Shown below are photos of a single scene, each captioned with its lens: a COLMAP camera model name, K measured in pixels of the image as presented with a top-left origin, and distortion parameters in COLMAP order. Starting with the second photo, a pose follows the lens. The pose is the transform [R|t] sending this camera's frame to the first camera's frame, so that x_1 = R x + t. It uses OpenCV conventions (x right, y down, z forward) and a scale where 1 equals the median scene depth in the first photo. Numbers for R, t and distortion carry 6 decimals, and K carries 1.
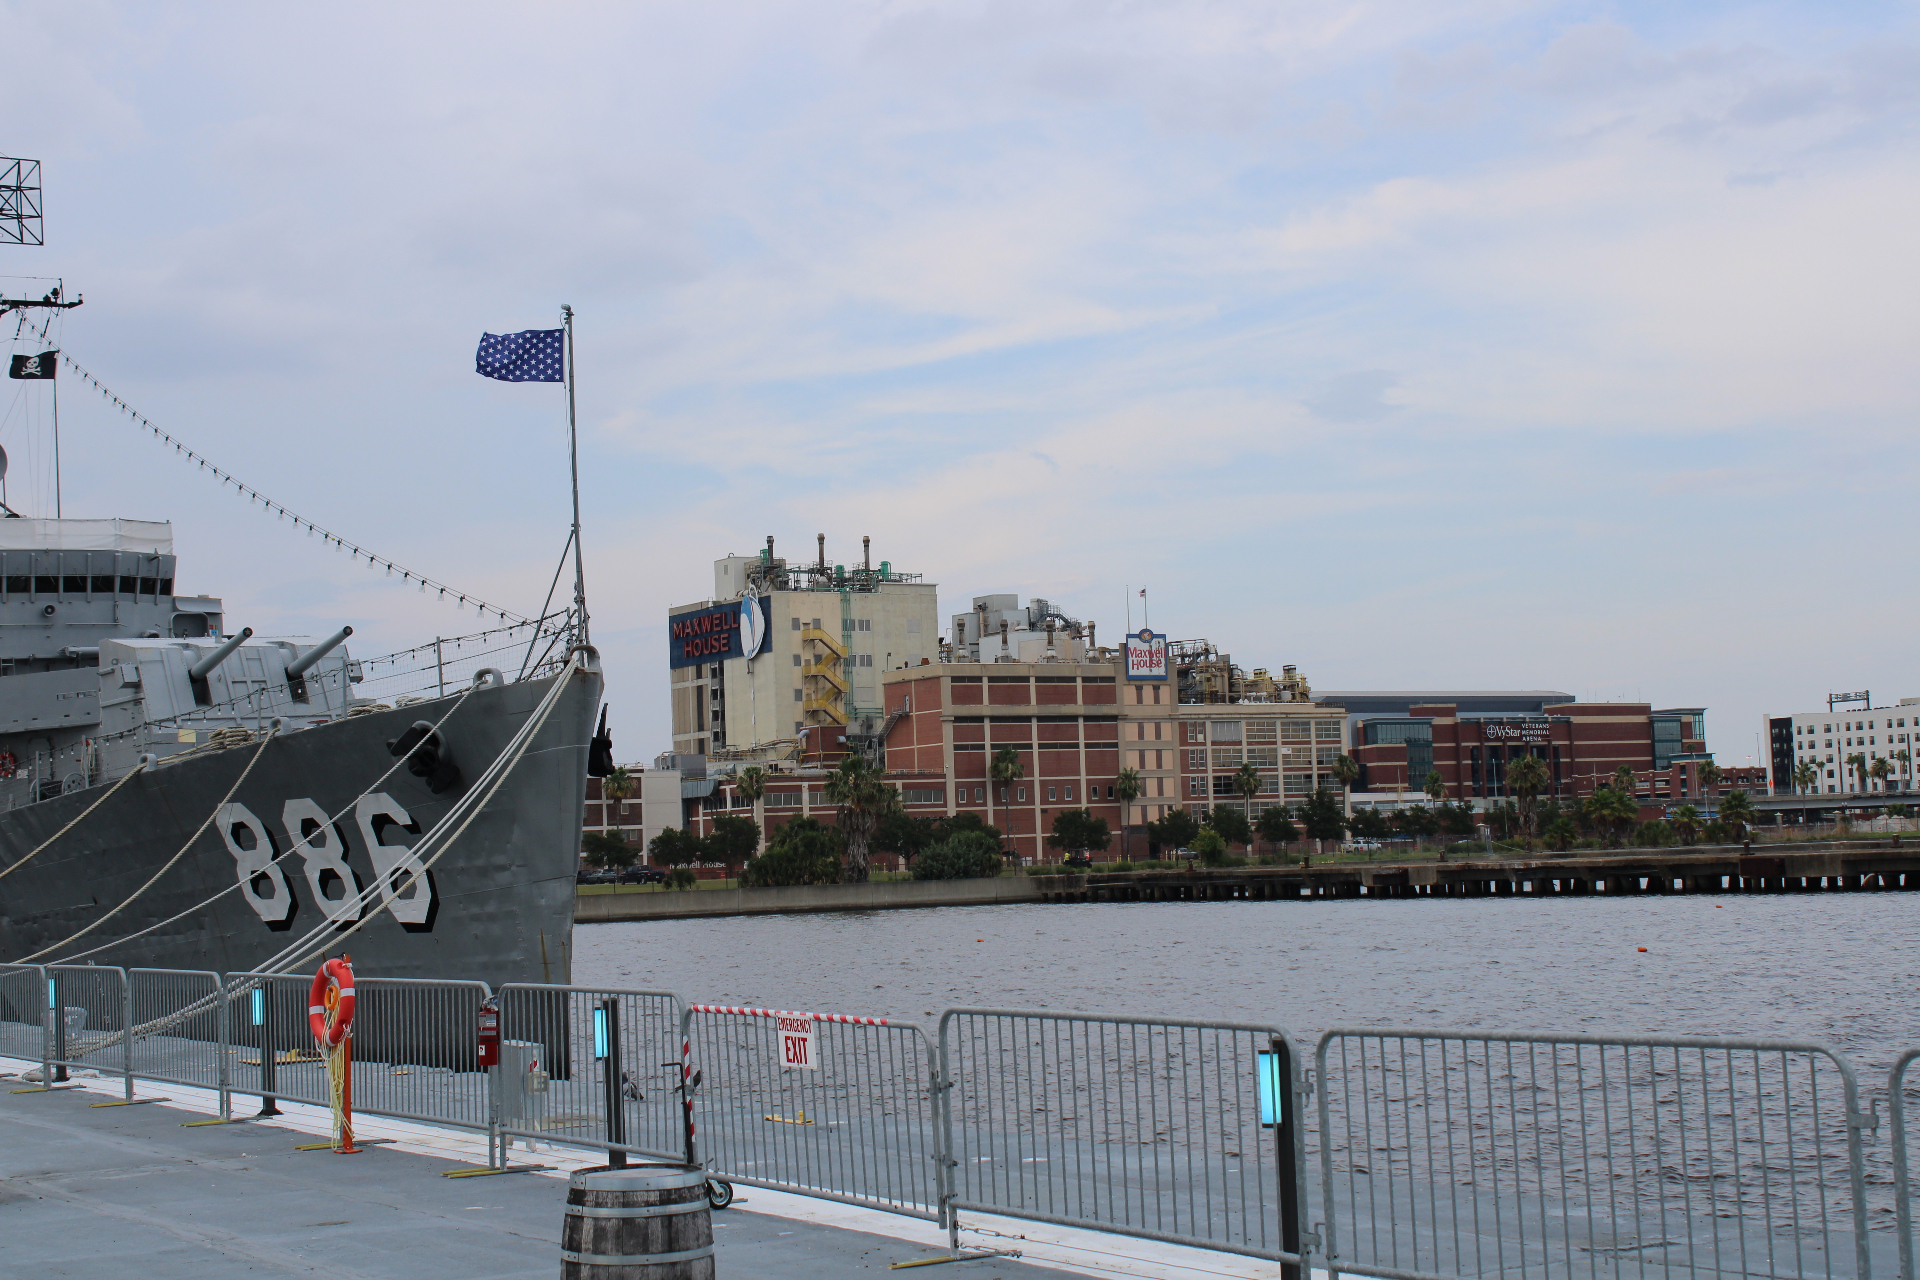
lens RADIAL K [[2808.0, 0, 965.7], [0, 2808.0, 642.0], [0, 0, 1]] dist [-0.054547, 0.198239]
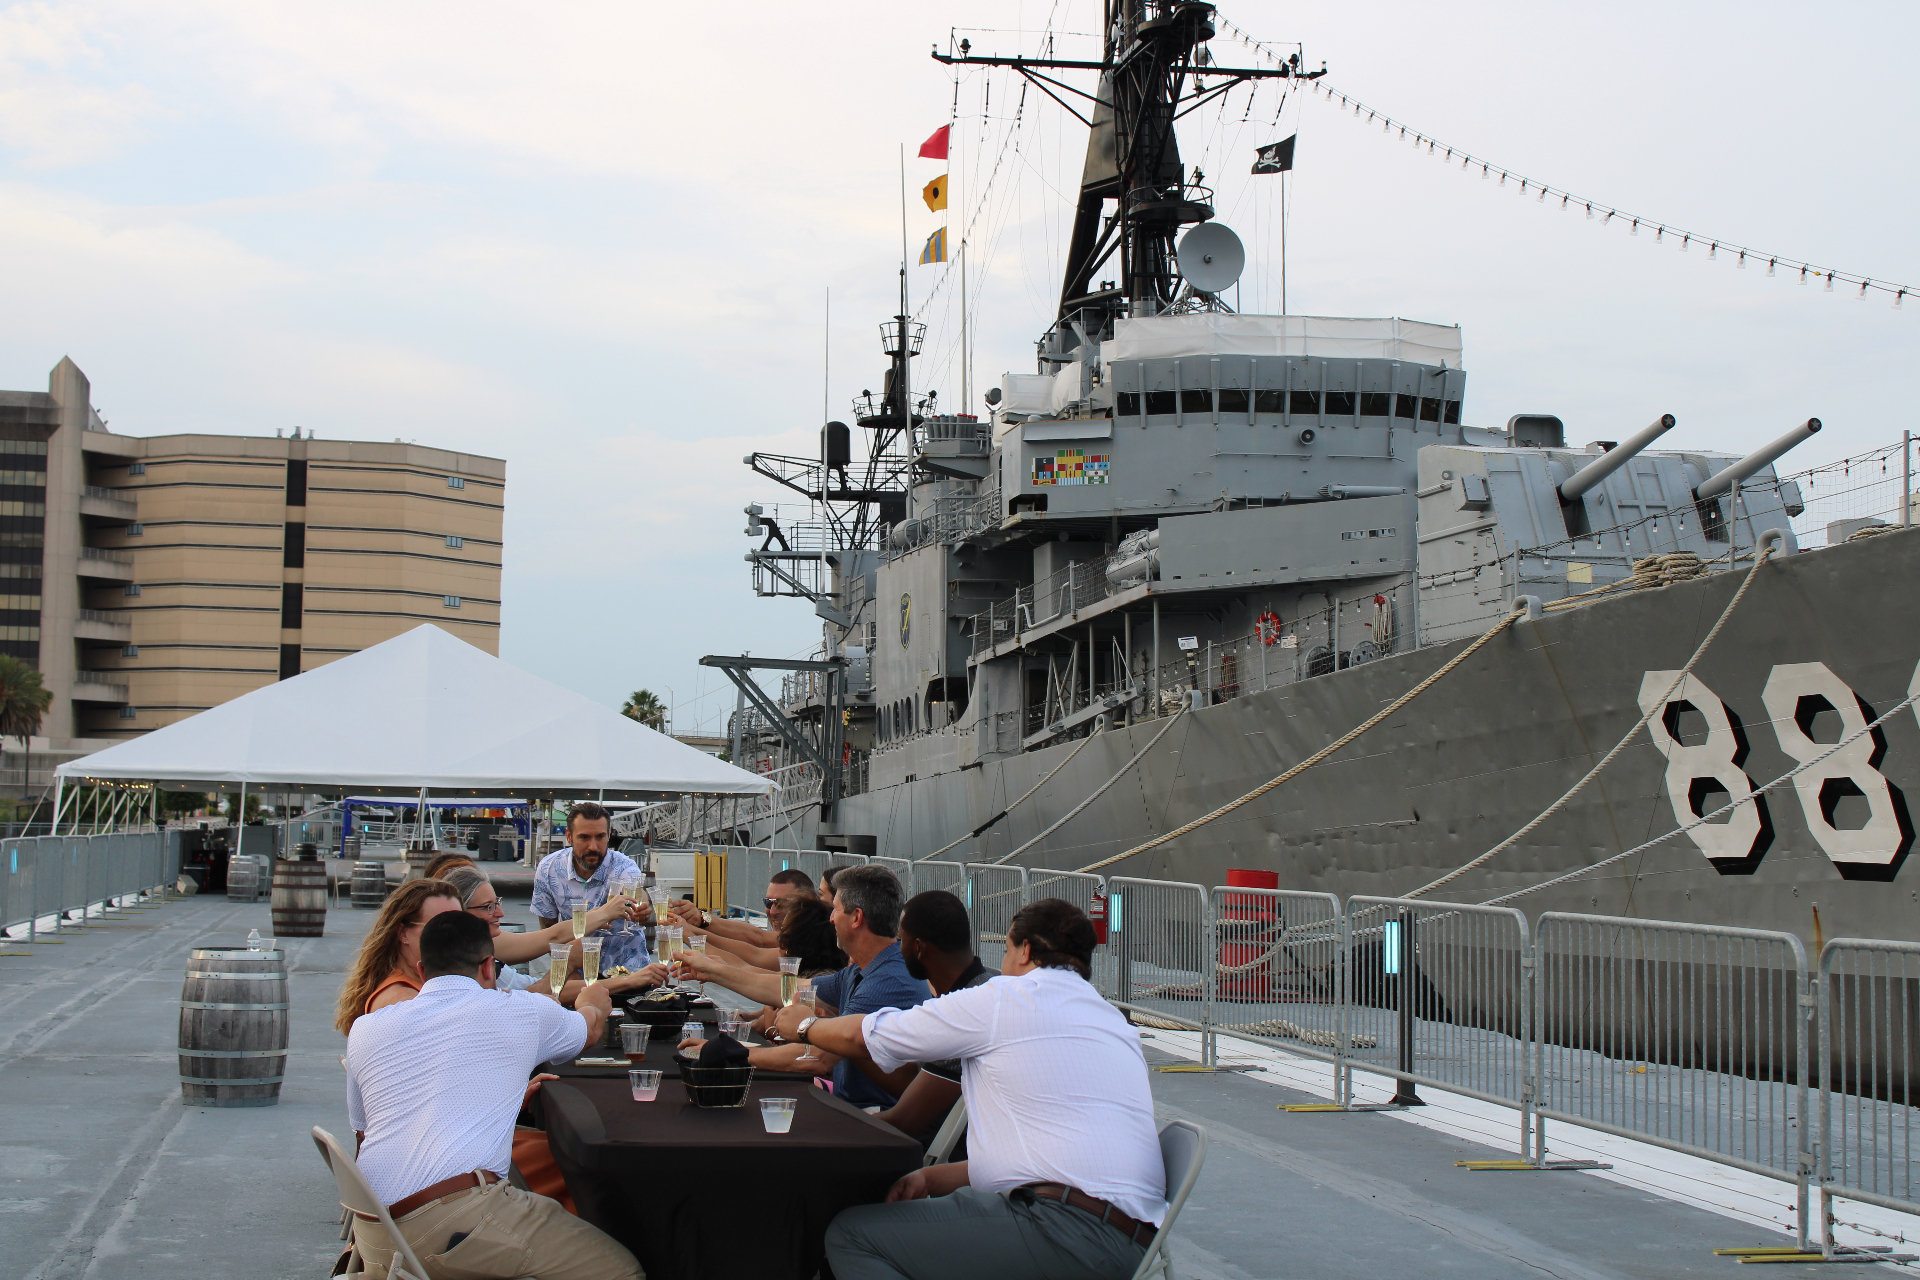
lens RADIAL K [[2938.0, 0, 962.5], [0, 2938.0, 633.5], [0, 0, 1]] dist [-0.042391, 0.185131]
pose [[0.928182, 0.032598, -0.370696, -0.142914], [-0.027639, 0.999443, 0.018683, 0.035800], [0.371099, -0.007095, 0.928566, 0.275843]]
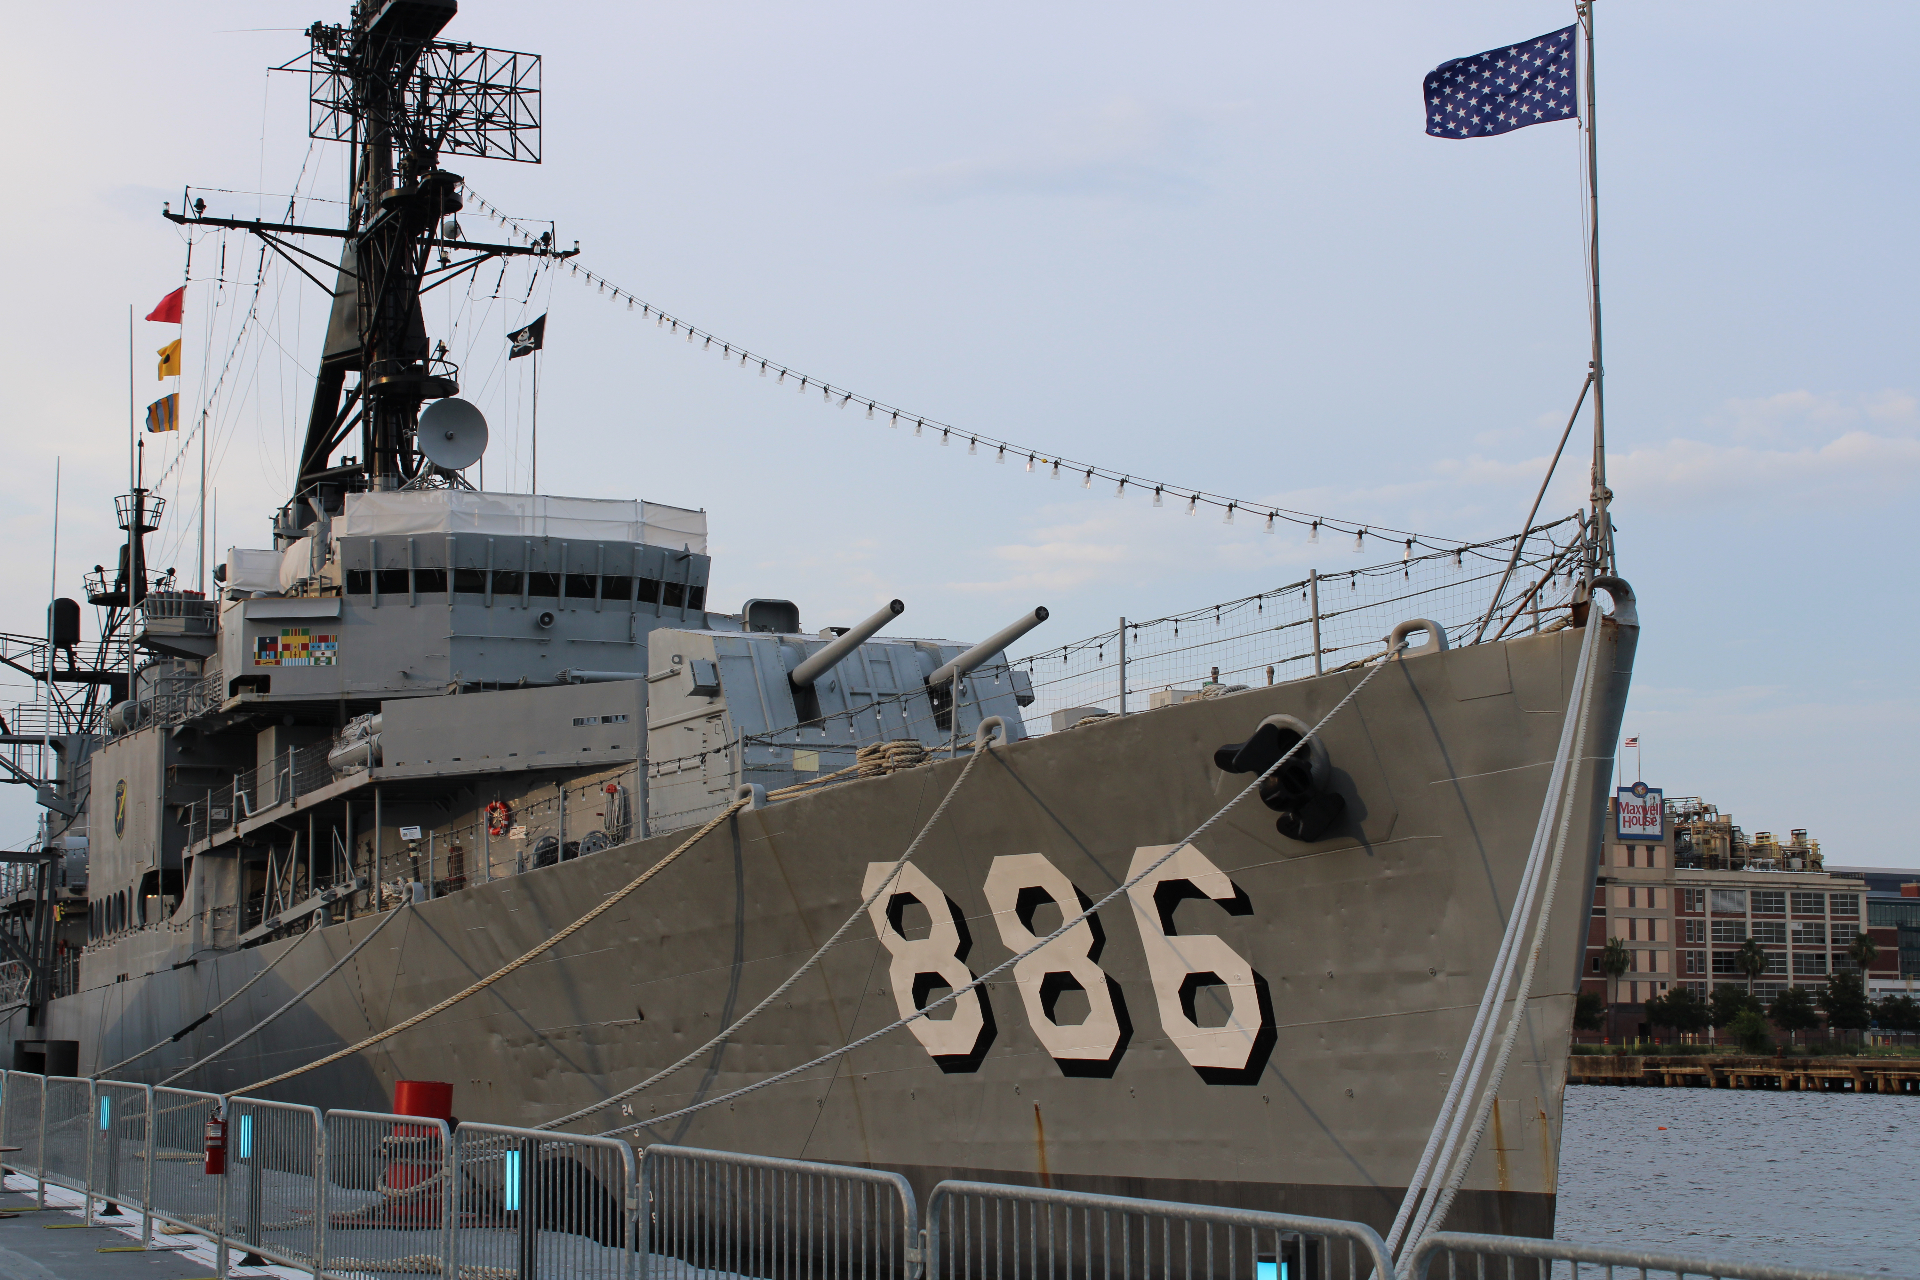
lens RADIAL K [[2938.0, 0, 962.5], [0, 2938.0, 633.5], [0, 0, 1]] dist [-0.042391, 0.185131]
pose [[0.990273, 0.026231, -0.136642, -0.138871], [-0.033897, 0.997961, -0.054081, 0.036392], [0.134944, 0.058187, 0.989143, 0.309289]]
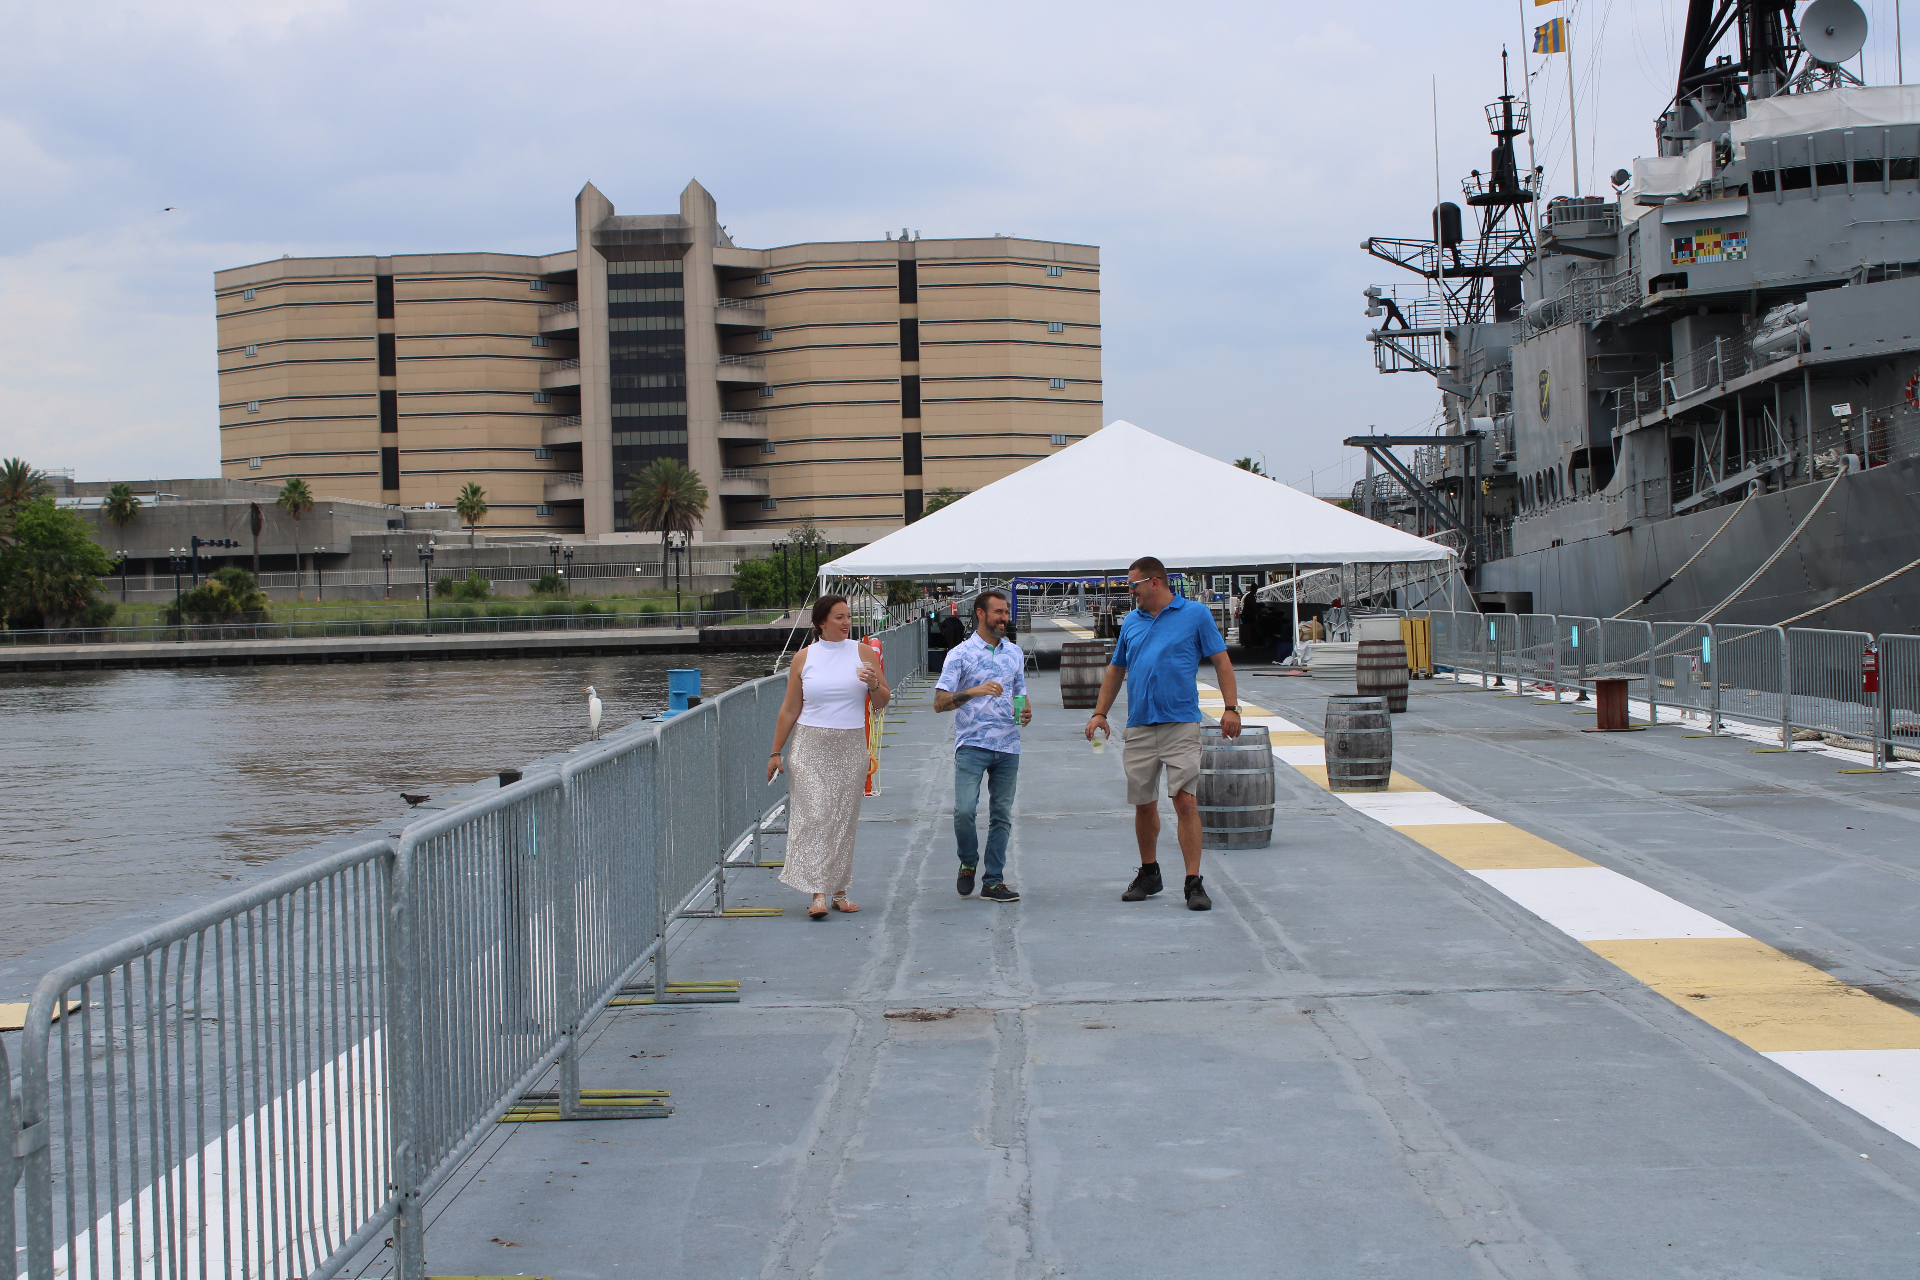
lens RADIAL K [[2808.0, 0, 965.7], [0, 2808.0, 642.0], [0, 0, 1]] dist [-0.054547, 0.198239]
pose [[0.836815, 0.027083, -0.546815, -0.149457], [0.036108, 0.993871, 0.104483, 0.024273], [0.546294, -0.107177, 0.830708, 0.219551]]
